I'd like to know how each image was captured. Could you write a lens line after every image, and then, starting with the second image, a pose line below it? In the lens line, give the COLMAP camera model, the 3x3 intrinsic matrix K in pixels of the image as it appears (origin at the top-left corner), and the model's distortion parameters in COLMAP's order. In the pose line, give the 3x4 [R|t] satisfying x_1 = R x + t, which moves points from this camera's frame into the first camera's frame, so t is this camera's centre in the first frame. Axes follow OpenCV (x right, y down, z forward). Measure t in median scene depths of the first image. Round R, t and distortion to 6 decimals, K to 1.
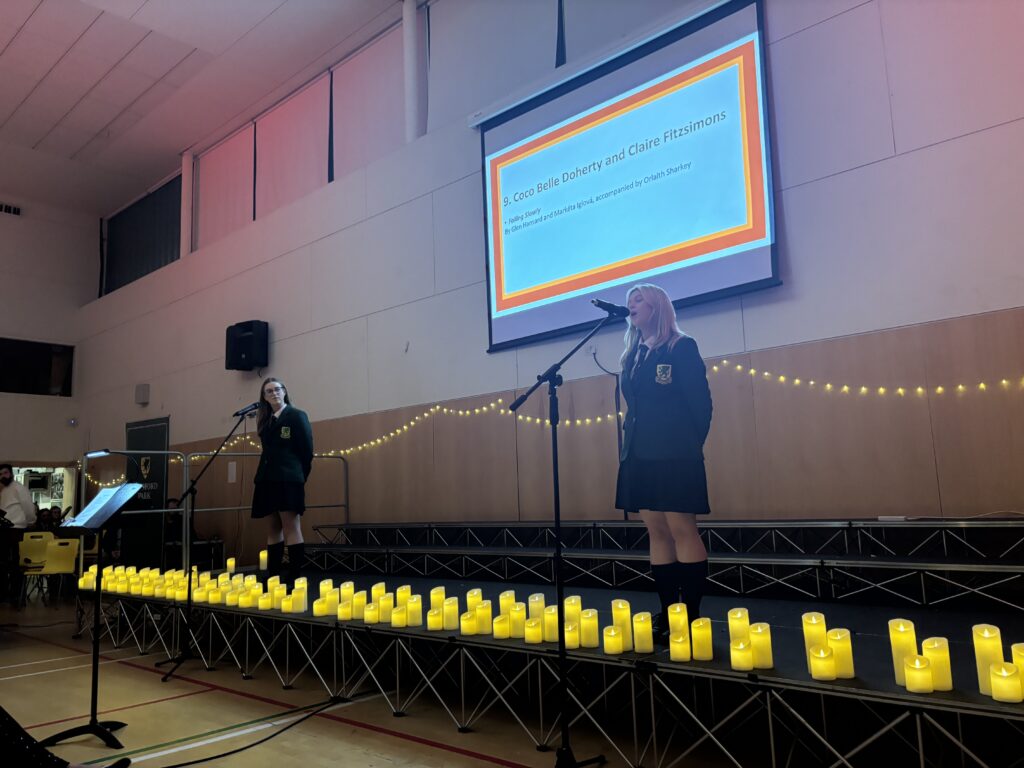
lens RADIAL K [[782.0, 0, 512.9], [0, 782.0, 386.3], [0, 0, 1]] dist [0.039940, -0.036463]
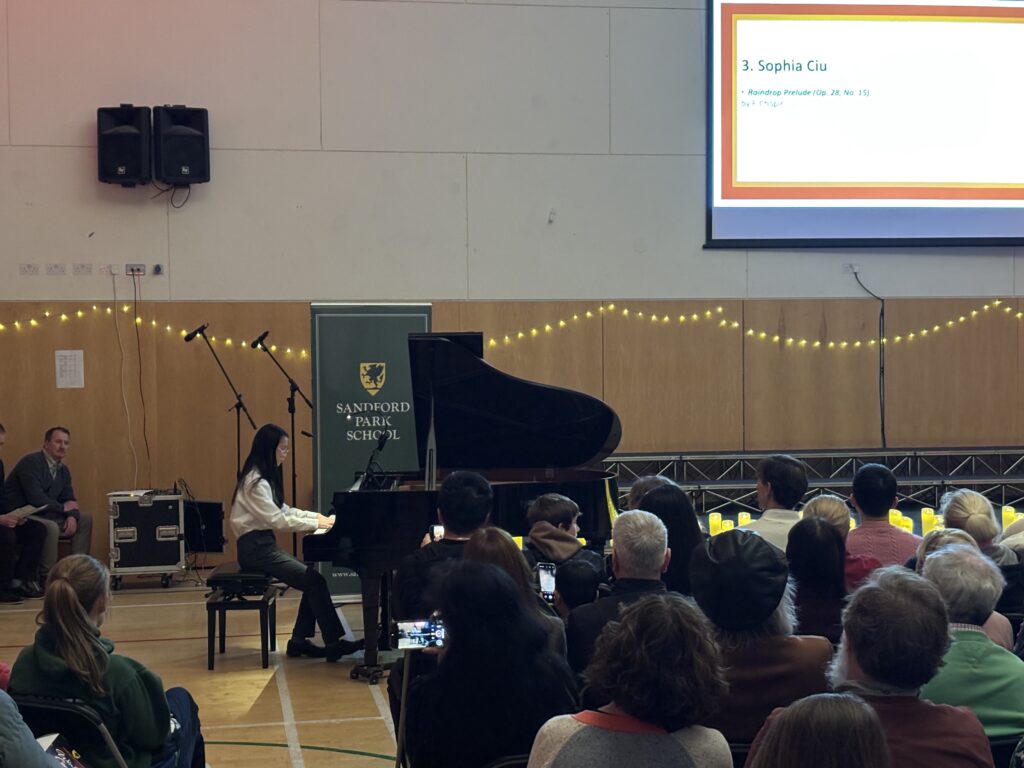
lens RADIAL K [[1641.4, 0, 509.0], [0, 1641.4, 389.0], [0, 0, 1]] dist [0.153118, 0.000000]
pose [[0.598167, 0.010100, 0.801308, -2.057658], [-0.125870, 0.988693, 0.081499, -0.016481], [-0.791424, -0.149611, 0.592675, 0.160211]]
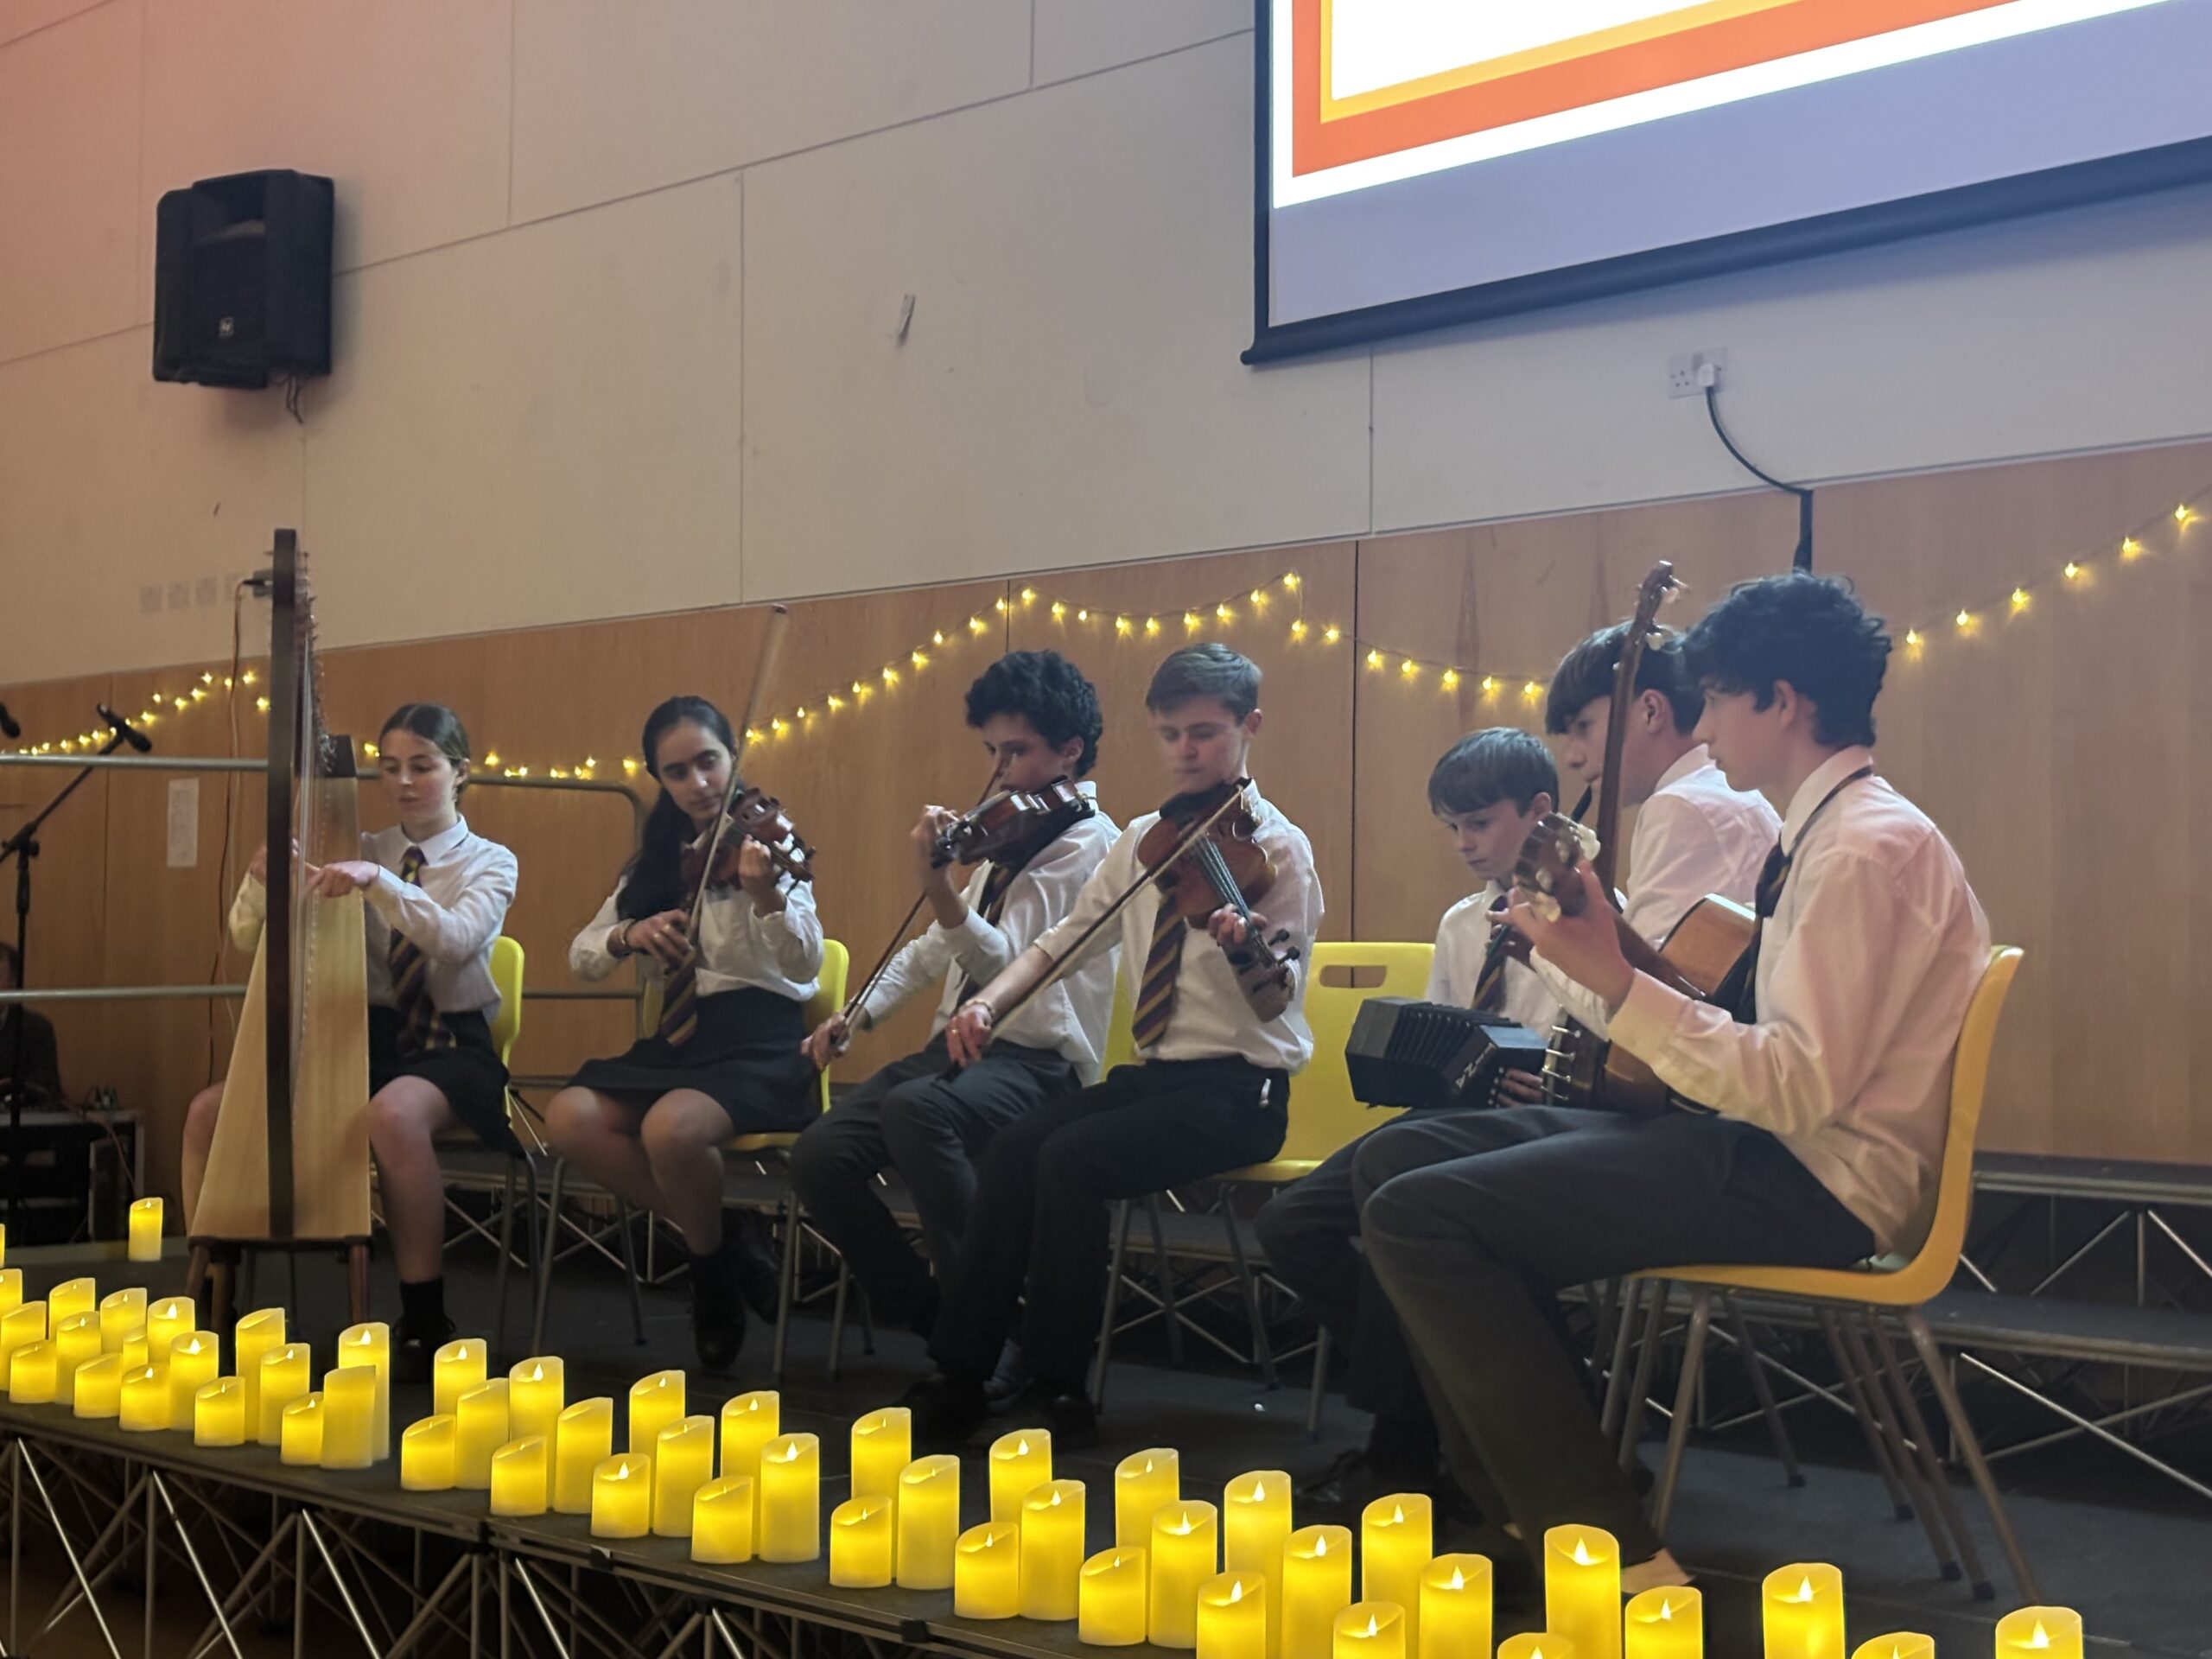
lens RADIAL K [[3536.9, 0, 1117.8], [0, 3536.9, 821.1], [0, 0, 1]] dist [0.066015, 0.000000]
pose [[0.993648, 0.041630, -0.104547, 0.057083], [-0.030127, 0.993553, 0.109288, -0.030220], [0.108423, -0.105444, 0.988497, -0.029614]]
